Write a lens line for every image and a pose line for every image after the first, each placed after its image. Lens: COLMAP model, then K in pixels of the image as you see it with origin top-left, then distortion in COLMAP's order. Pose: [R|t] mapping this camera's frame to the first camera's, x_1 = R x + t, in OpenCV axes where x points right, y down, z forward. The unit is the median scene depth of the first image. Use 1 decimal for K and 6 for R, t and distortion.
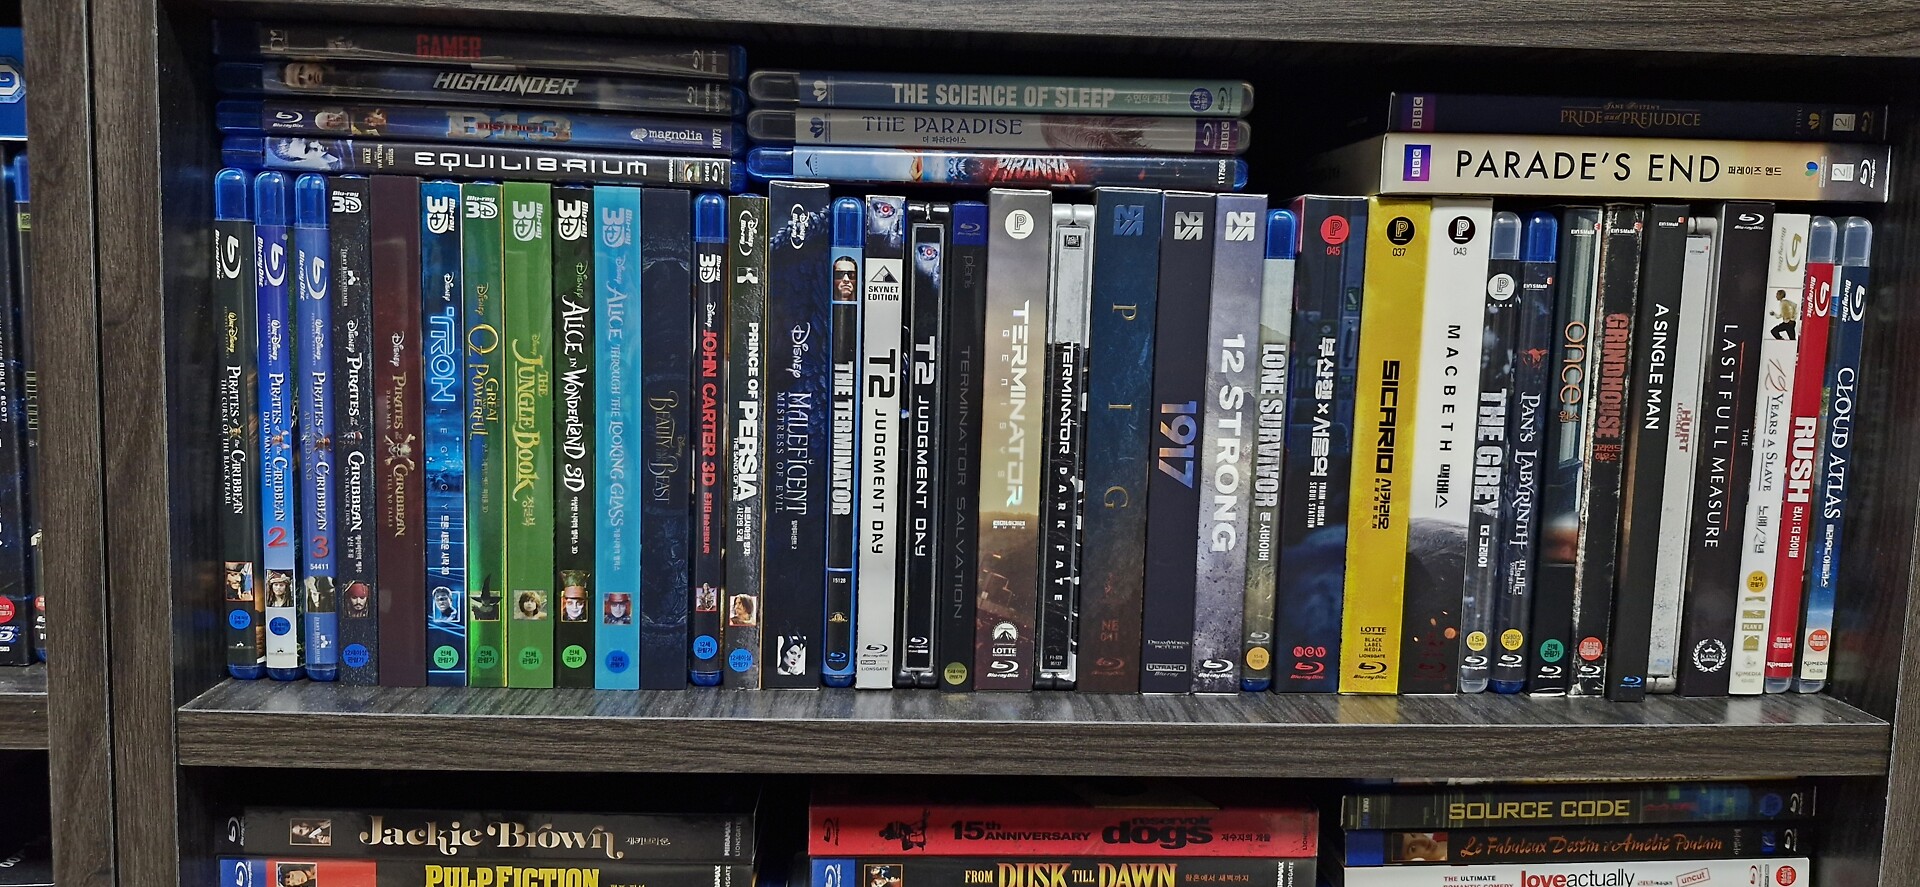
lens RADIAL K [[1335.6, 0, 990.7], [0, 1335.6, 400.9], [0, 0, 1]] dist [0.057637, -0.053381]
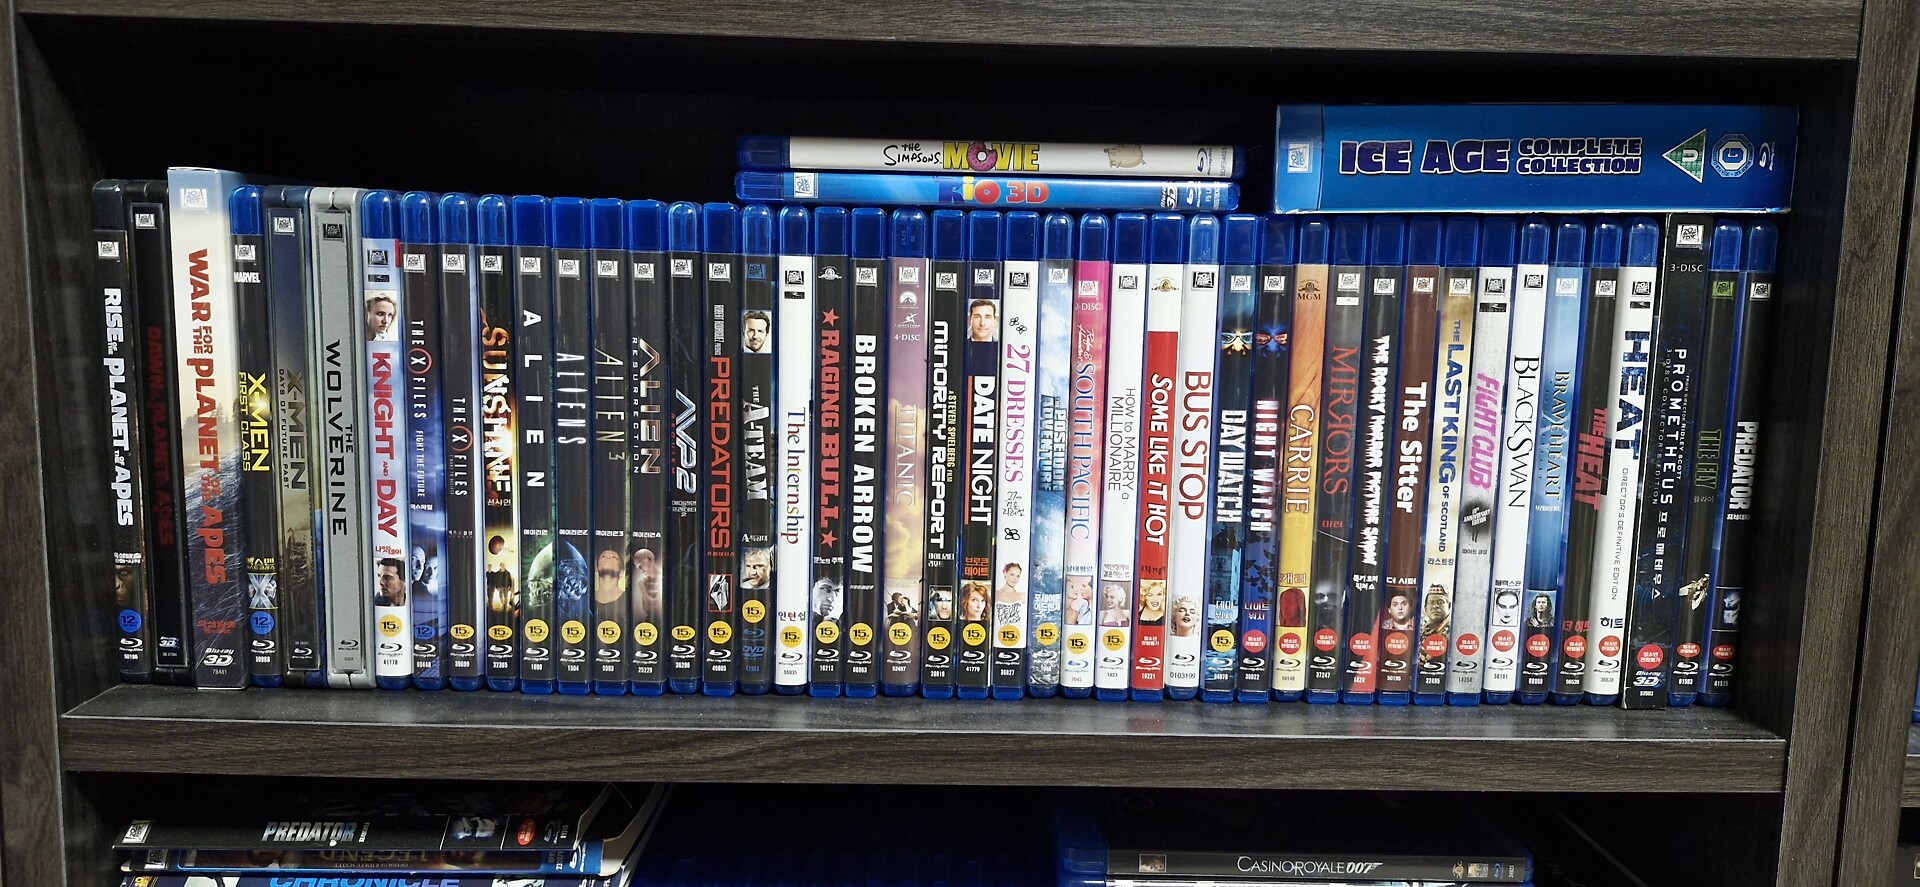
lens RADIAL K [[1335.6, 0, 961.3], [0, 1335.6, 432.8], [0, 0, 1]] dist [0.057637, -0.053381]
pose [[0.999771, -0.008171, -0.019774, -1.246819], [0.008504, 0.999822, 0.016818, -0.044957], [0.019633, -0.016982, 0.999663, -0.062530]]
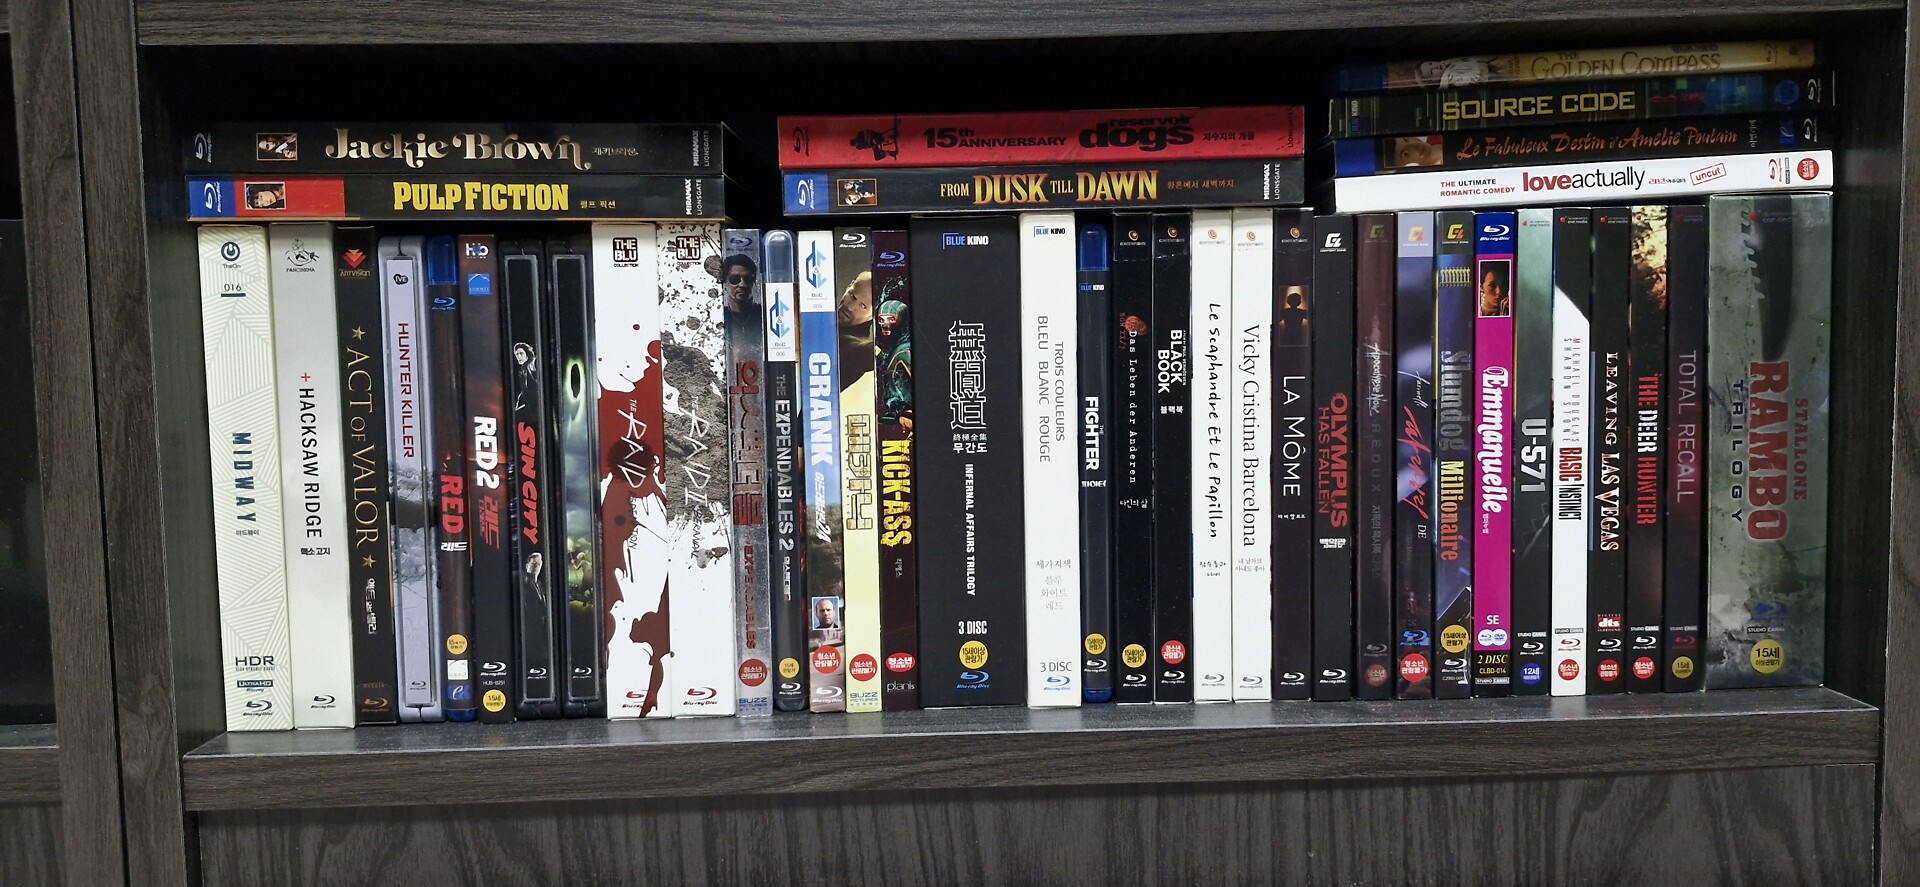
lens RADIAL K [[1335.6, 0, 987.5], [0, 1335.6, 387.2], [0, 0, 1]] dist [0.057637, -0.053381]
pose [[0.998078, -0.046471, -0.040995, 0.050245], [0.045006, 0.998339, -0.035982, 0.558750], [0.042599, 0.034067, 0.998511, 0.039034]]
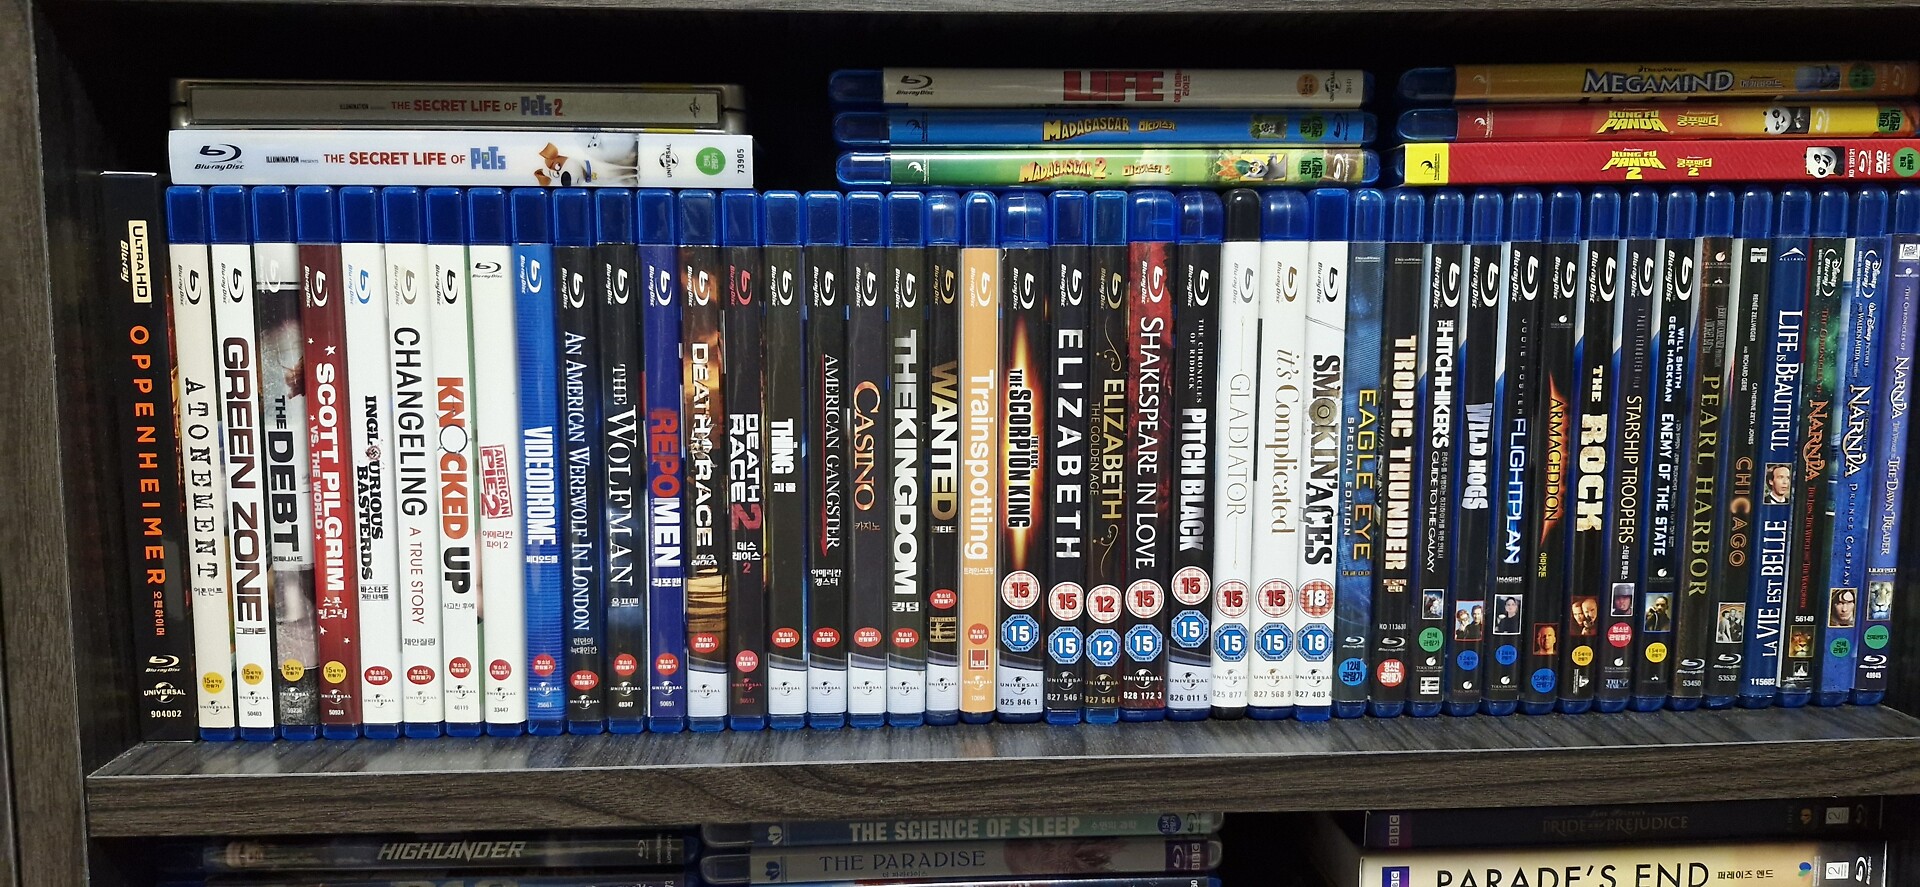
lens RADIAL K [[1335.6, 0, 976.9], [0, 1335.6, 478.4], [0, 0, 1]] dist [0.057637, -0.053381]
pose [[0.999373, -0.034268, -0.008886, 0.035410], [0.034508, 0.999002, 0.028355, -0.506469], [0.007905, -0.028644, 0.999558, 0.038852]]
